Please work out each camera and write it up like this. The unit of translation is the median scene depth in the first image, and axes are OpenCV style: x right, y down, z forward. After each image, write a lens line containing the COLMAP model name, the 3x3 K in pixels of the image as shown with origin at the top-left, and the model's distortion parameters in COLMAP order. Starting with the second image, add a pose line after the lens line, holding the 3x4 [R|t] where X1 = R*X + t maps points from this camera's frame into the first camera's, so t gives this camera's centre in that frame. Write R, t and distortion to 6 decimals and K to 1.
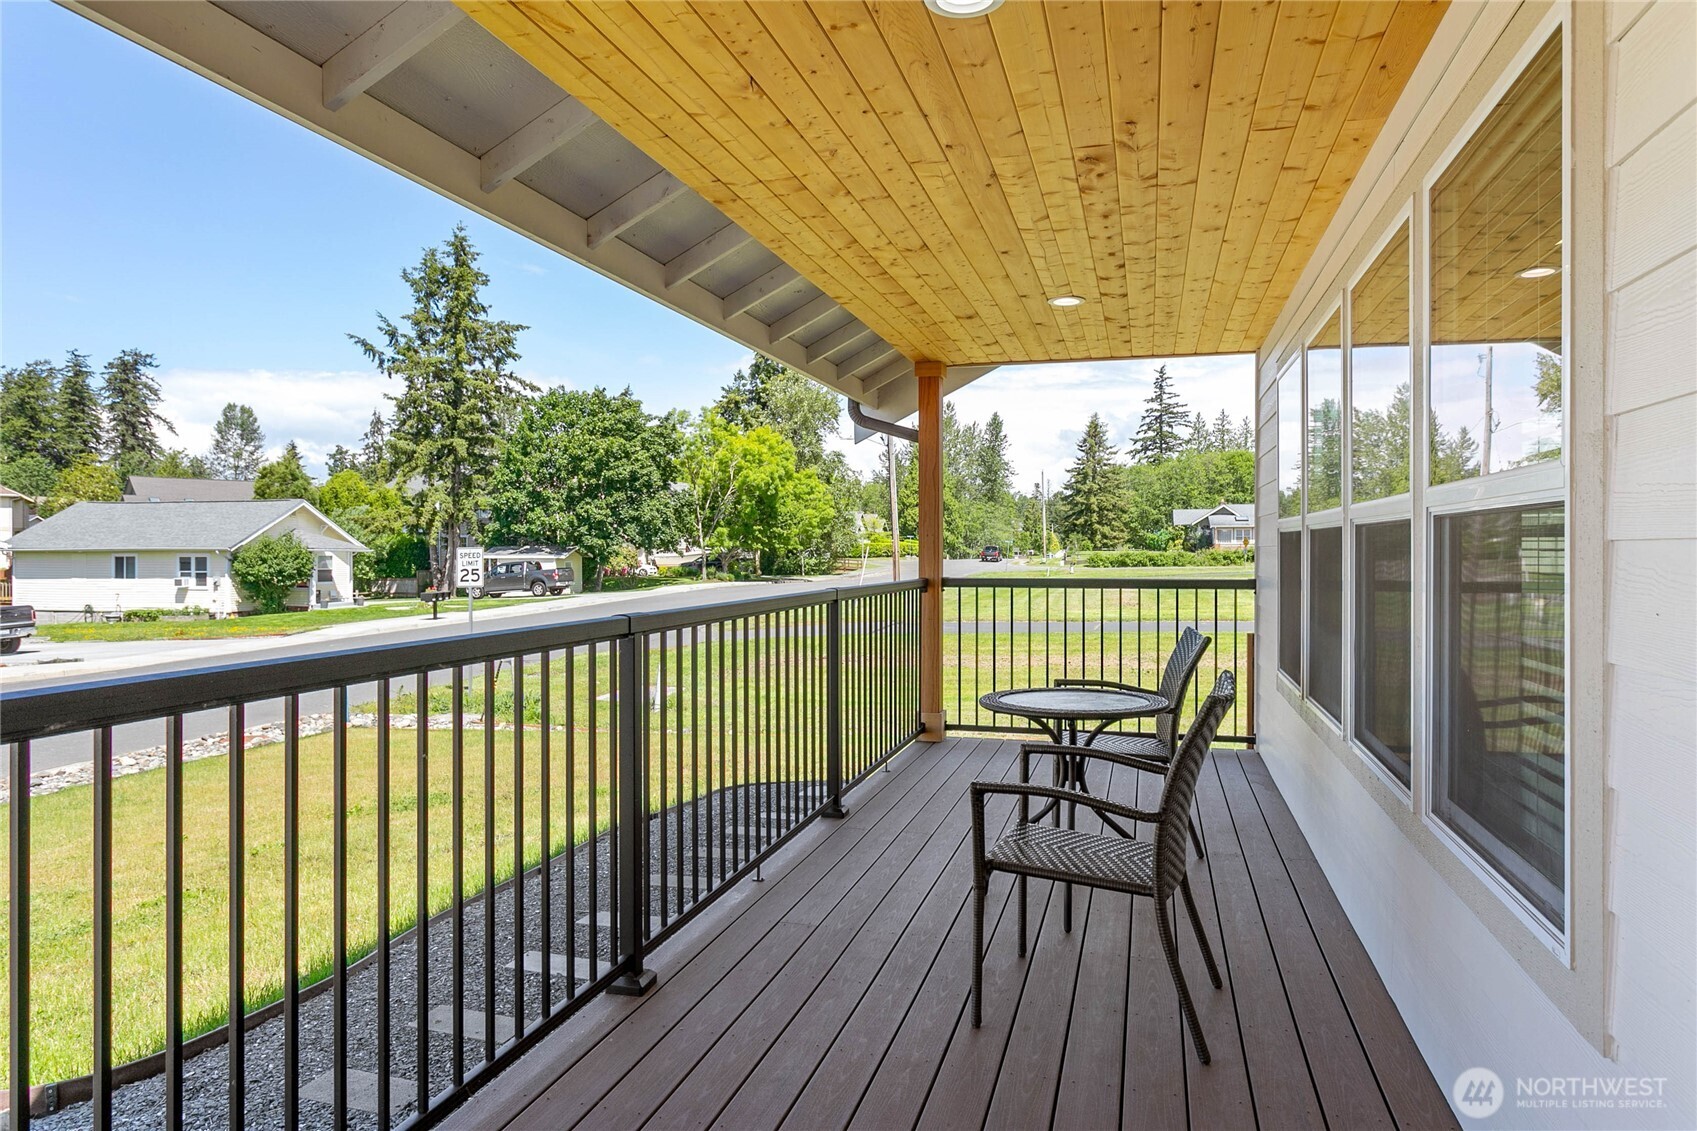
lens RADIAL K [[1012.9, 0, 841.4], [0, 1012.9, 557.9], [0, 0, 1]] dist [-0.008051, -0.000962]
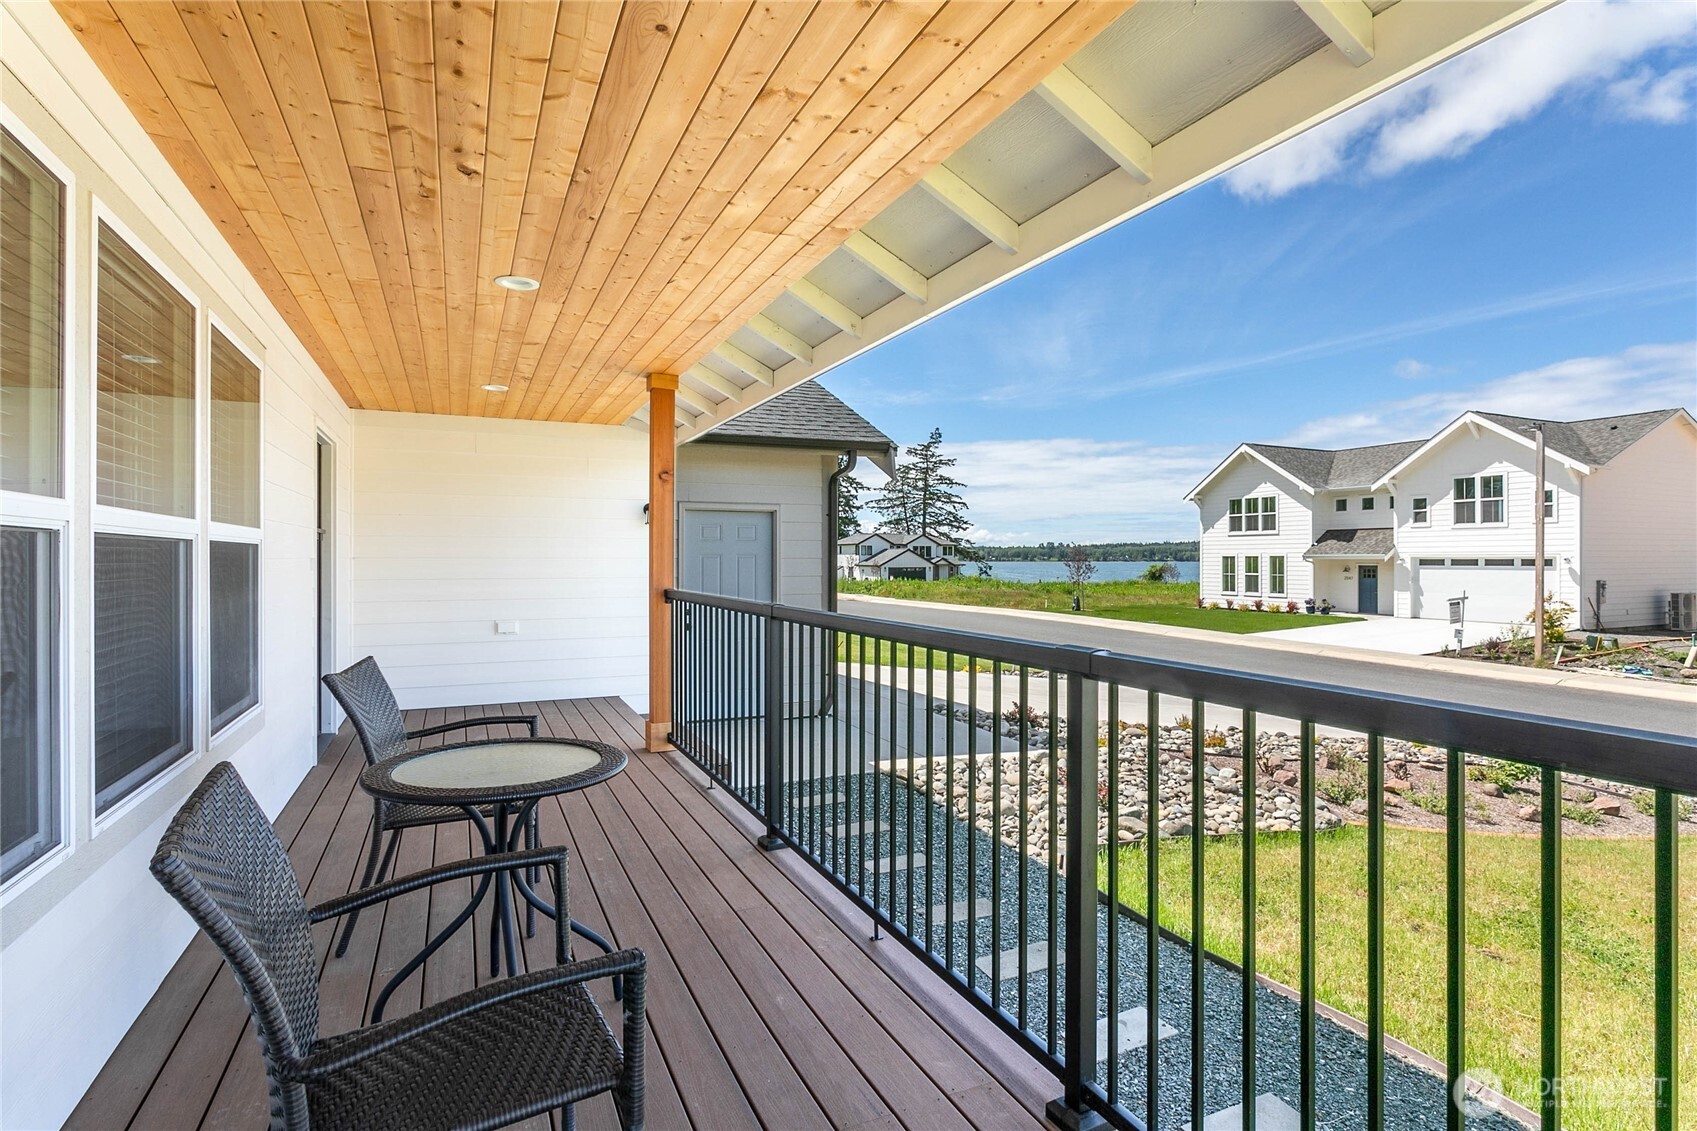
lens RADIAL K [[832.6, 0, 841.2], [0, 832.6, 572.2], [0, 0, 1]] dist [-0.000786, 0.000080]
pose [[-0.743462, 0.003312, -0.668770, 0.483054], [-0.003374, 0.999956, 0.008703, -0.007052], [0.668770, 0.008727, -0.743418, 1.721335]]
